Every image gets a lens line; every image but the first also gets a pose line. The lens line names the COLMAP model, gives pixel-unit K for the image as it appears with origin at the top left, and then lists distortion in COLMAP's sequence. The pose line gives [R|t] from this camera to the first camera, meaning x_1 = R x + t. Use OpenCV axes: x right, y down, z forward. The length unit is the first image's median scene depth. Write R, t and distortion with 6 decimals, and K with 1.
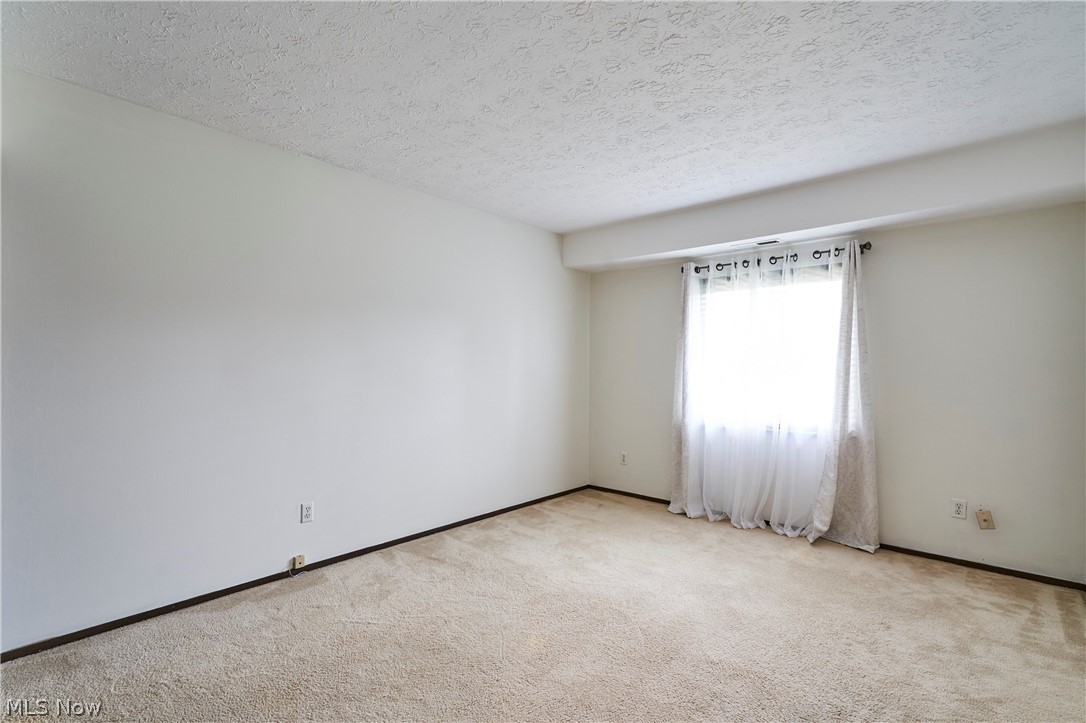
lens RADIAL K [[503.5, 0, 537.7], [0, 503.5, 359.7], [0, 0, 1]] dist [-0.003035, 0.002308]
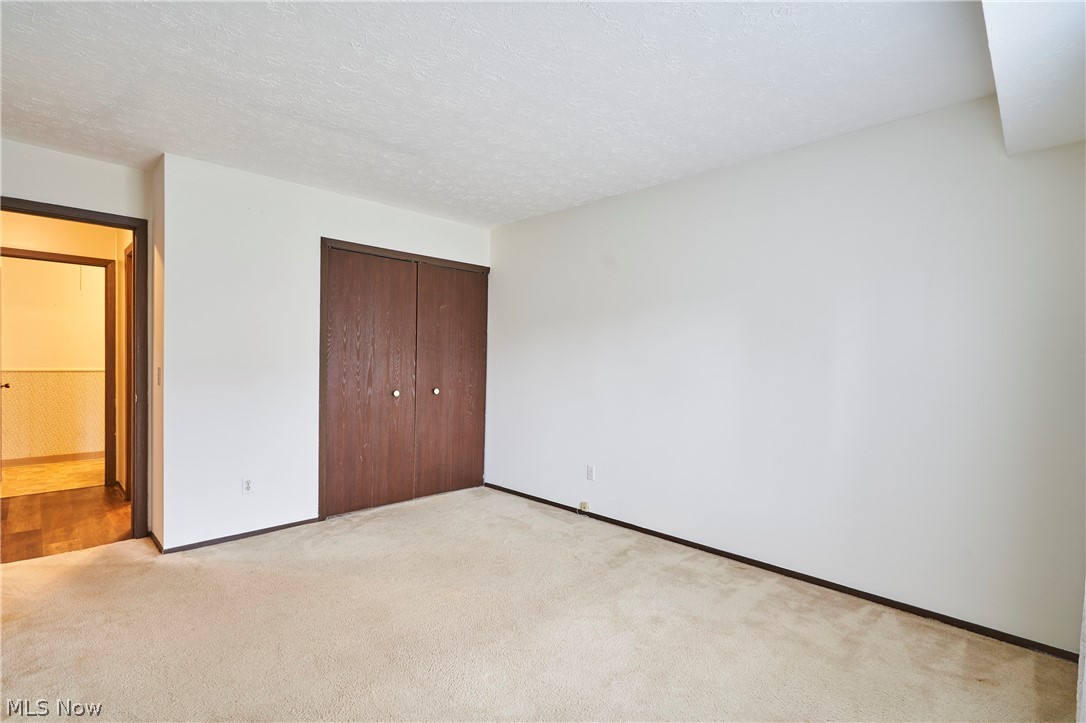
lens RADIAL K [[503.5, 0, 543.3], [0, 503.5, 360.8], [0, 0, 1]] dist [-0.003035, 0.002308]
pose [[-0.042297, 0.000566, -0.999105, 0.729298], [-0.002665, 0.999996, 0.000679, 0.007728], [0.999102, 0.002691, -0.042295, 0.784820]]
